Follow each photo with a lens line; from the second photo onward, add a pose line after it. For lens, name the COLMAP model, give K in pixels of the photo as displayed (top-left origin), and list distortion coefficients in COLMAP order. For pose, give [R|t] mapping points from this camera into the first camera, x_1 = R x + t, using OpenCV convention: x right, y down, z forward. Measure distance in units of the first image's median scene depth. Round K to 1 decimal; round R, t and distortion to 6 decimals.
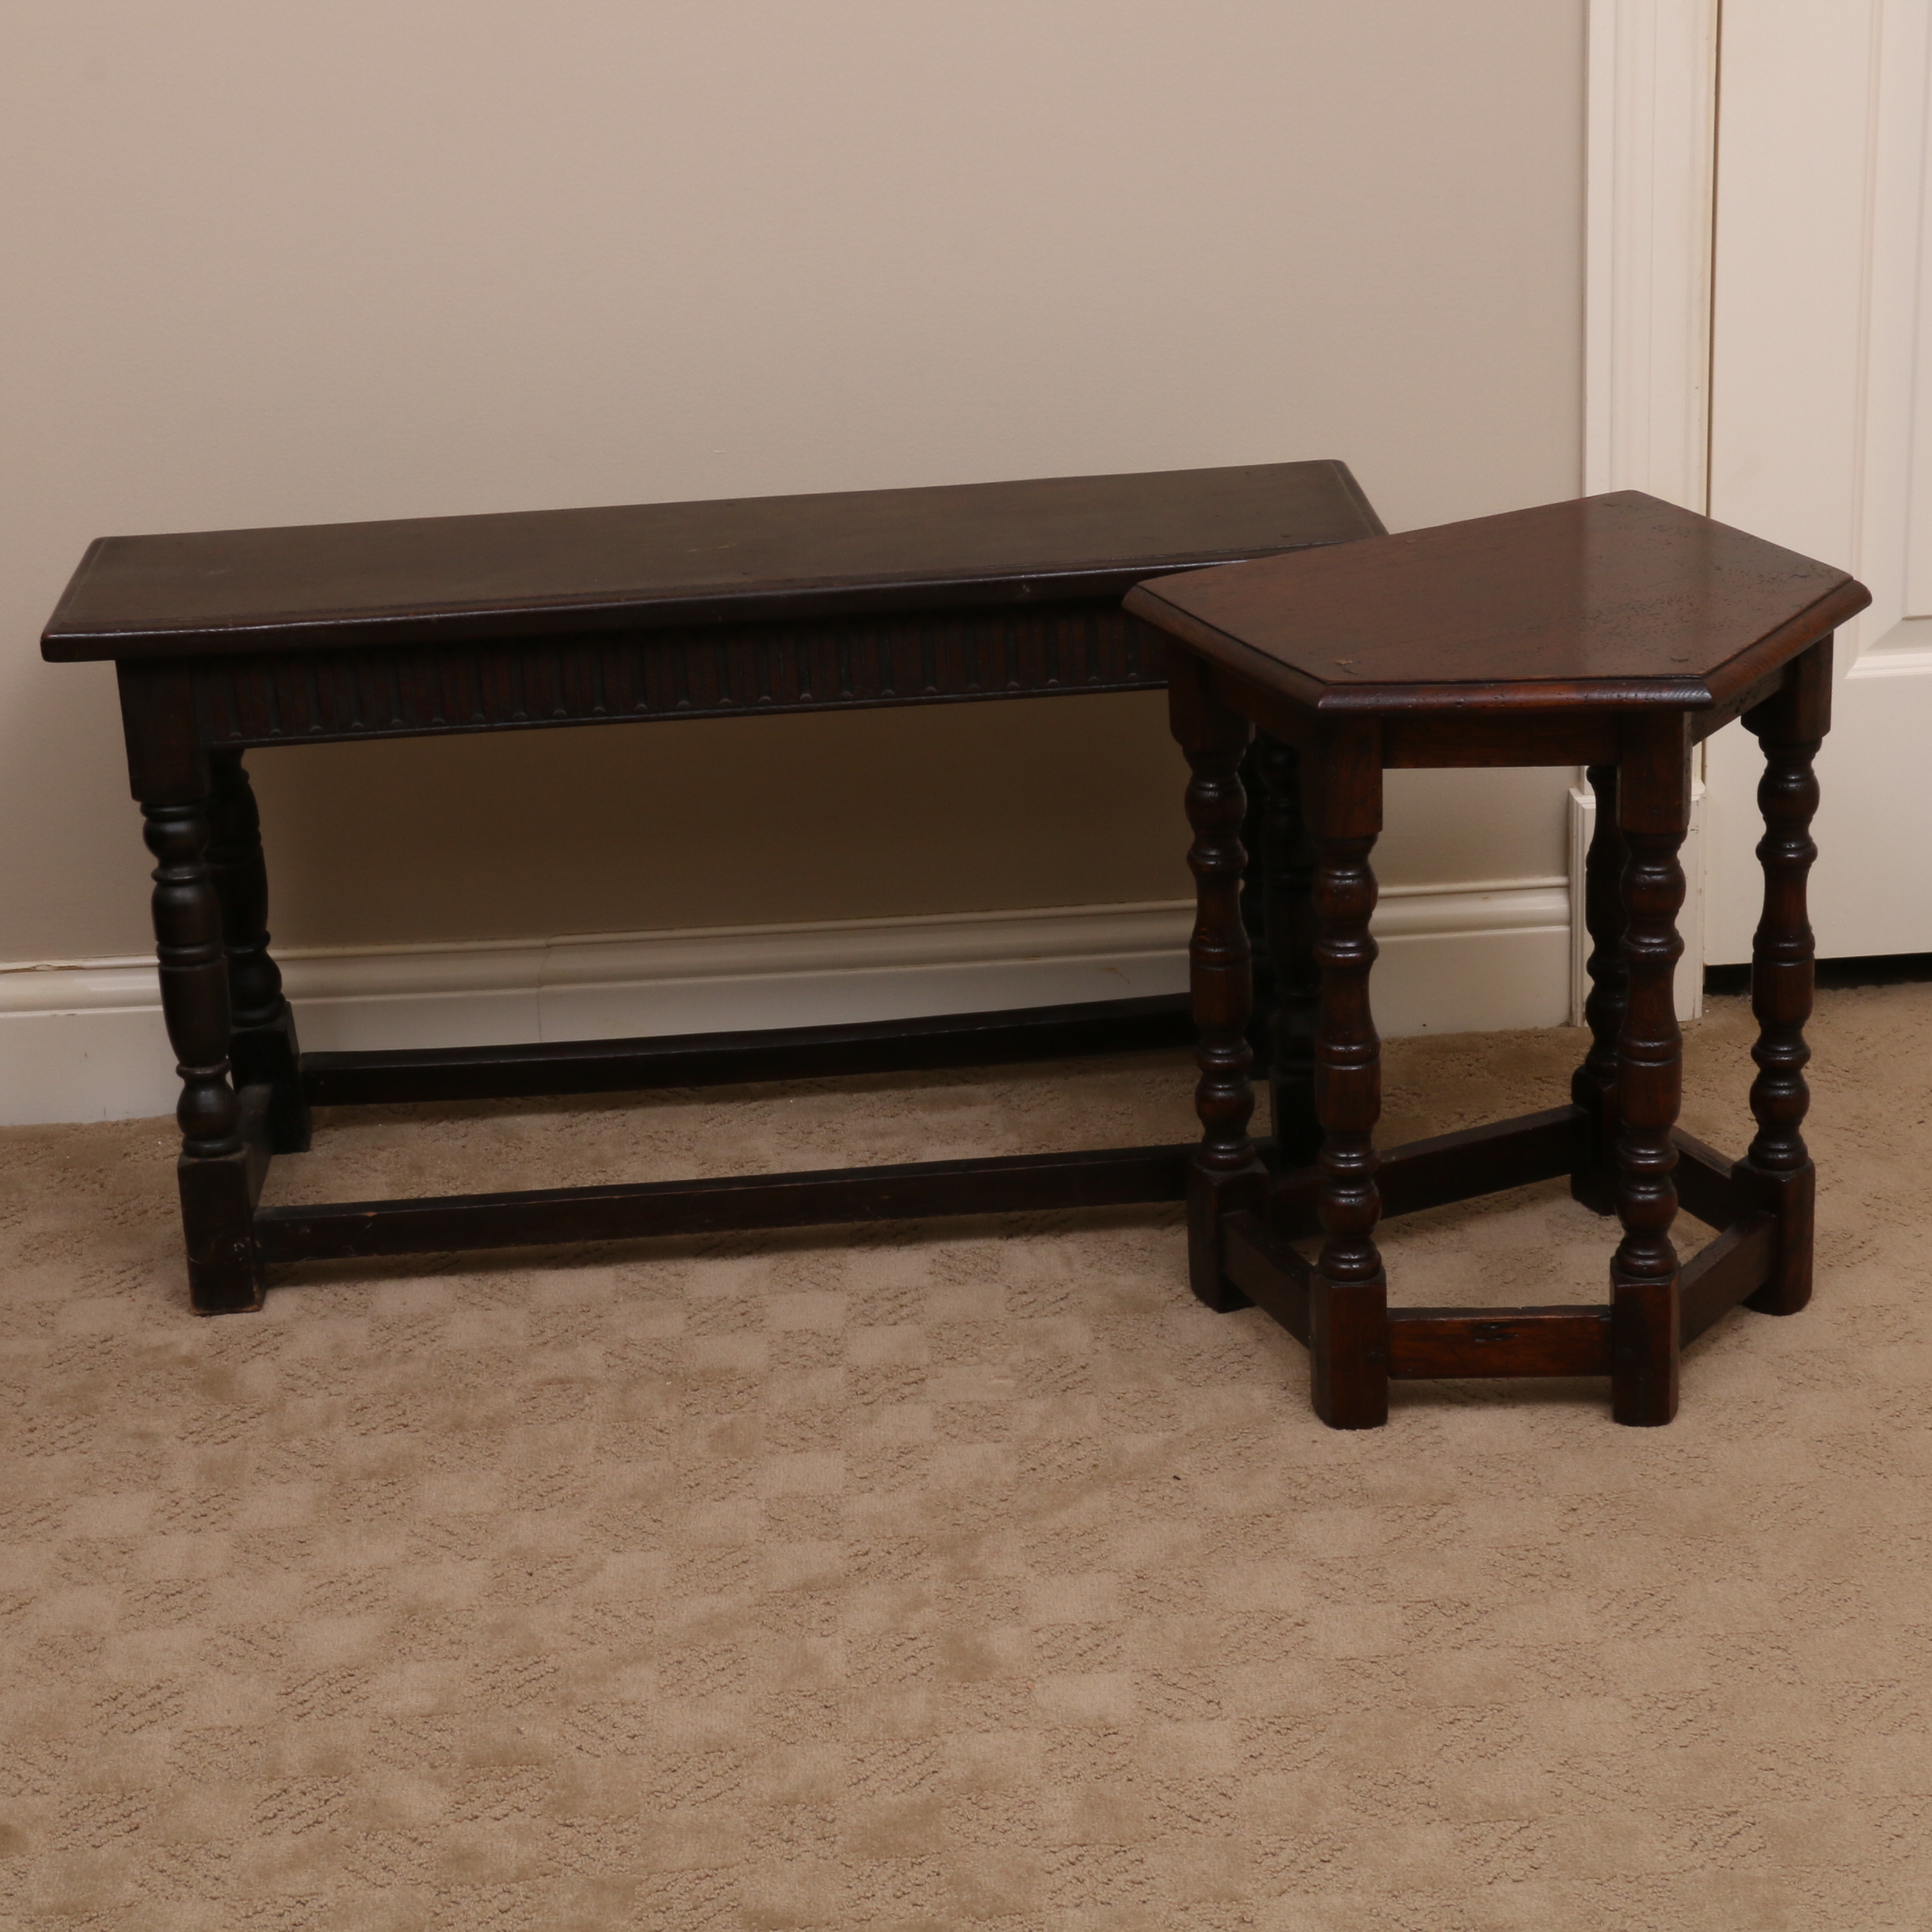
lens RADIAL K [[3778.9, 0, 966.0], [0, 3778.9, 966.0], [0, 0, 1]] dist [-0.070608, -0.051063]
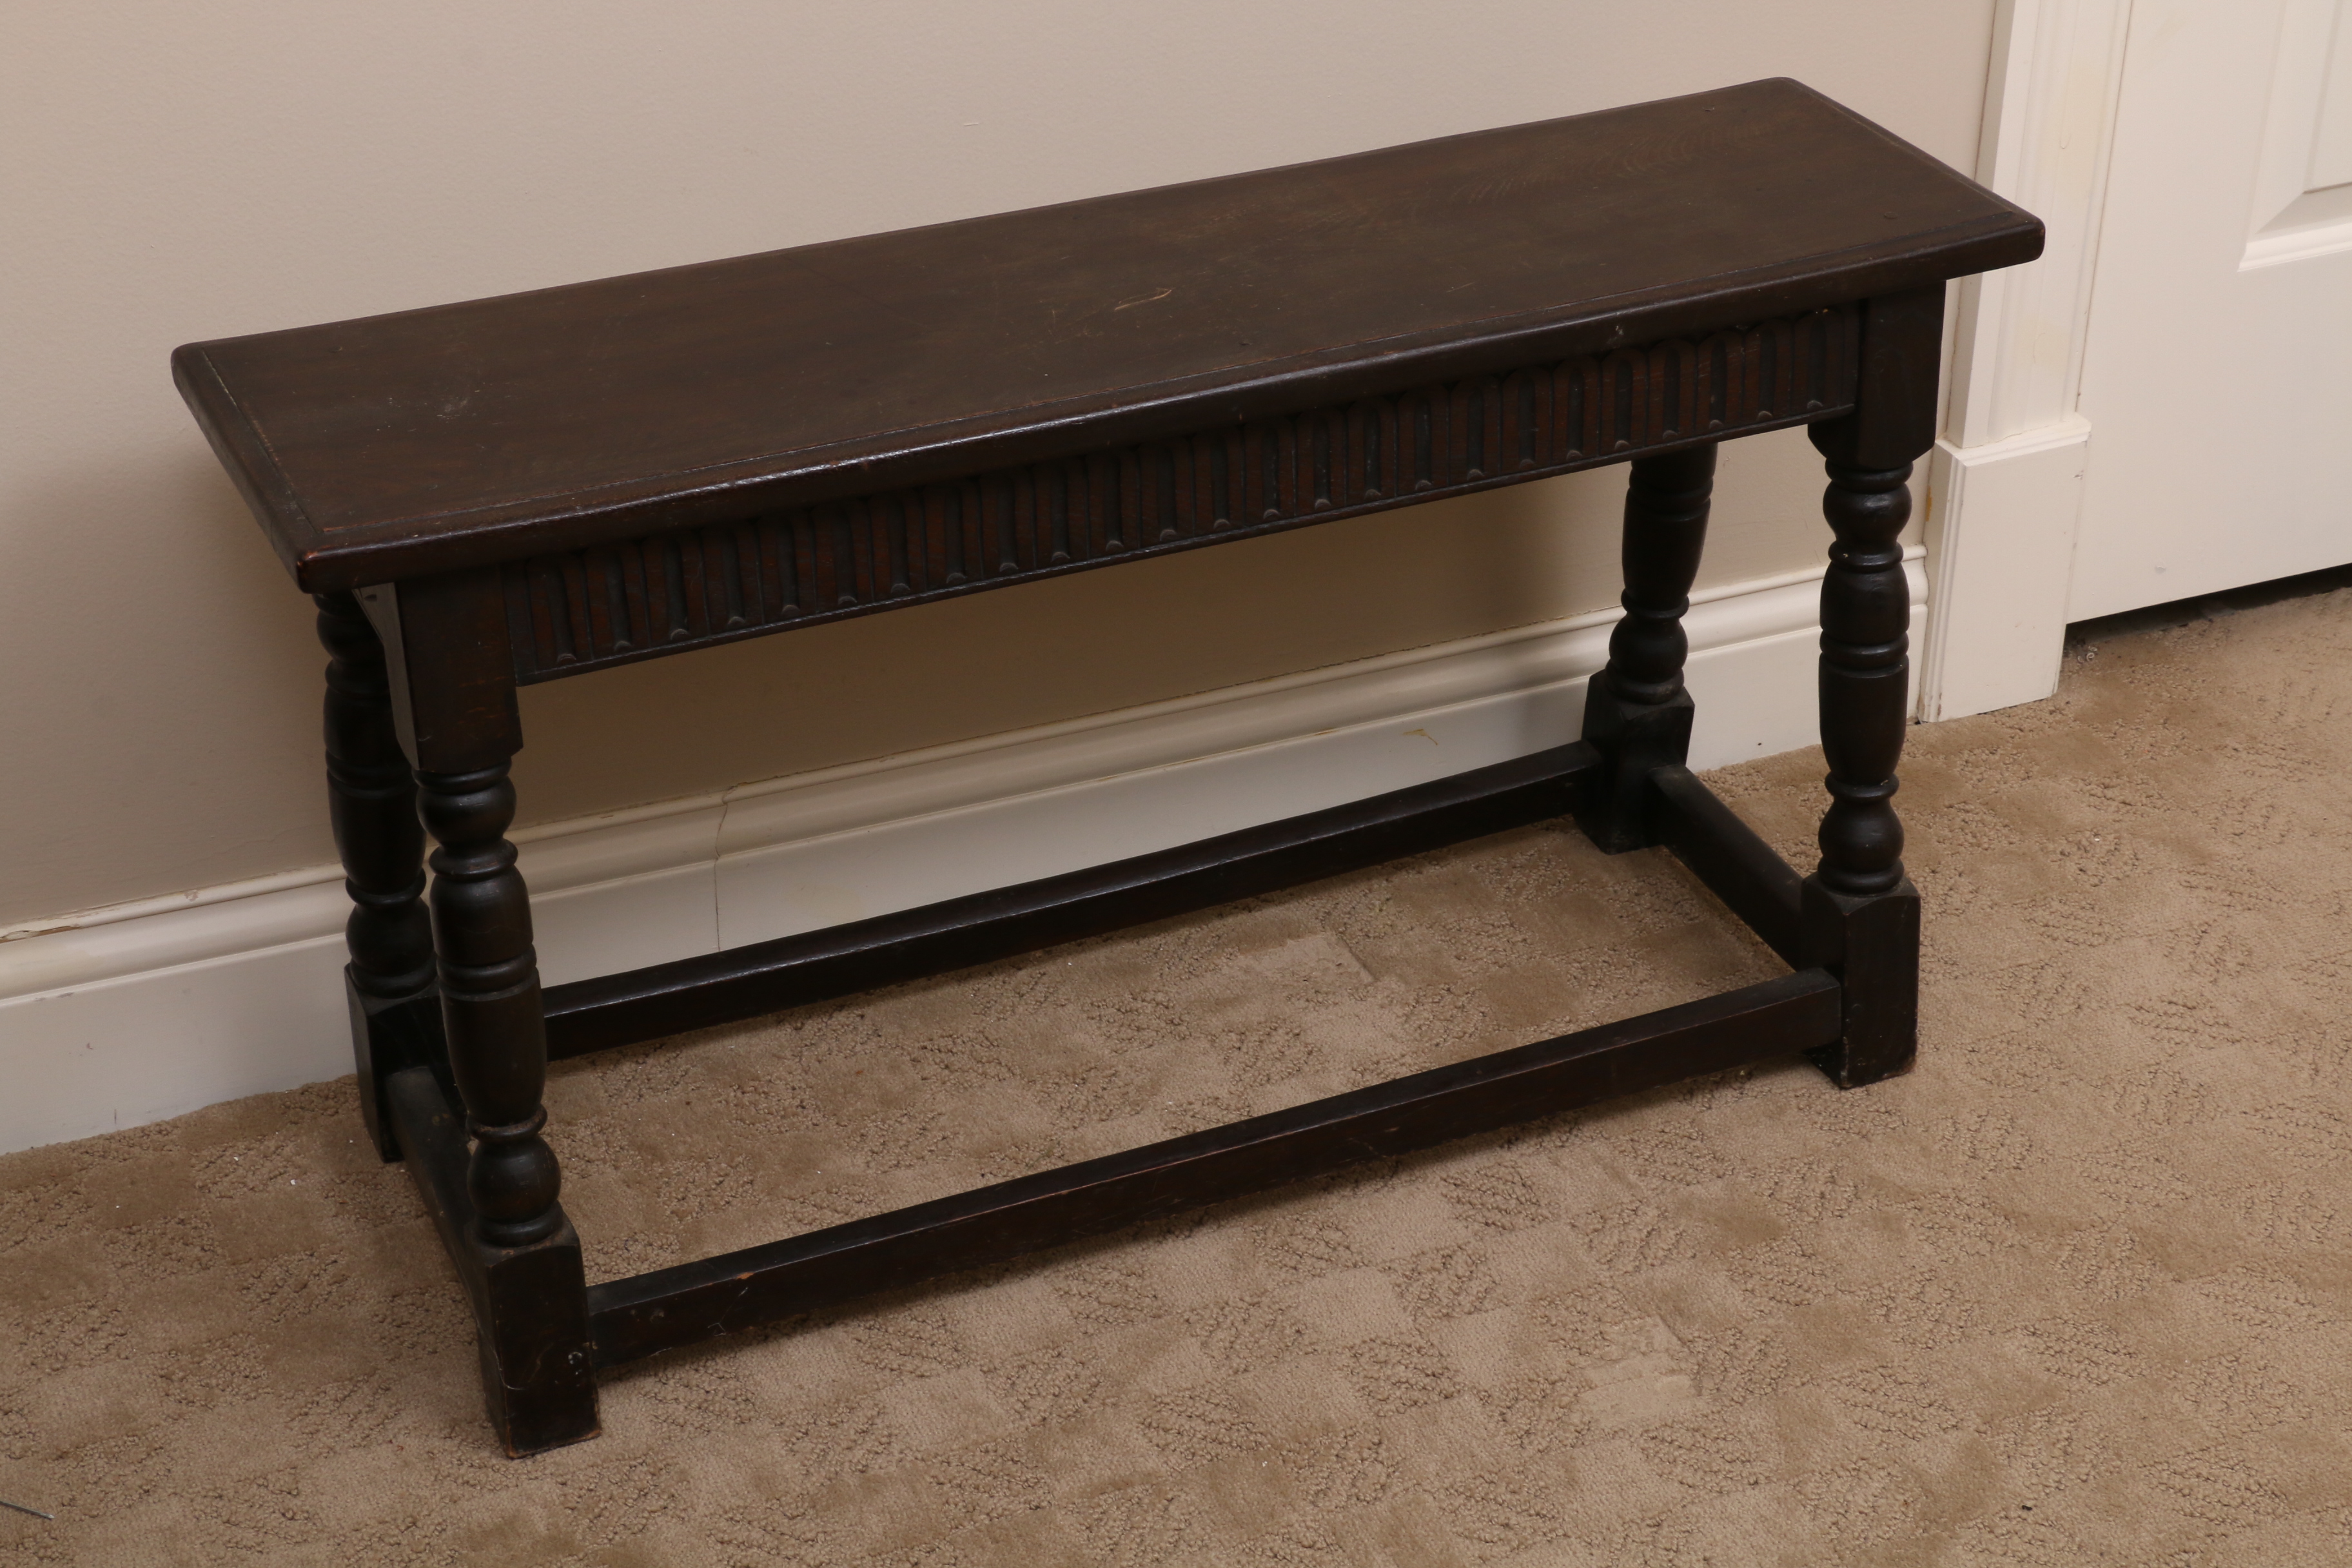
lens RADIAL K [[3931.5, 0, 1176.0], [0, 3931.5, 784.0], [0, 0, 1]] dist [0.000216, 0.686427]
pose [[0.941576, -0.133187, 0.309348, -0.298870], [0.092992, 0.985590, 0.141294, -0.123144], [-0.323709, -0.104272, 0.940394, 0.284624]]
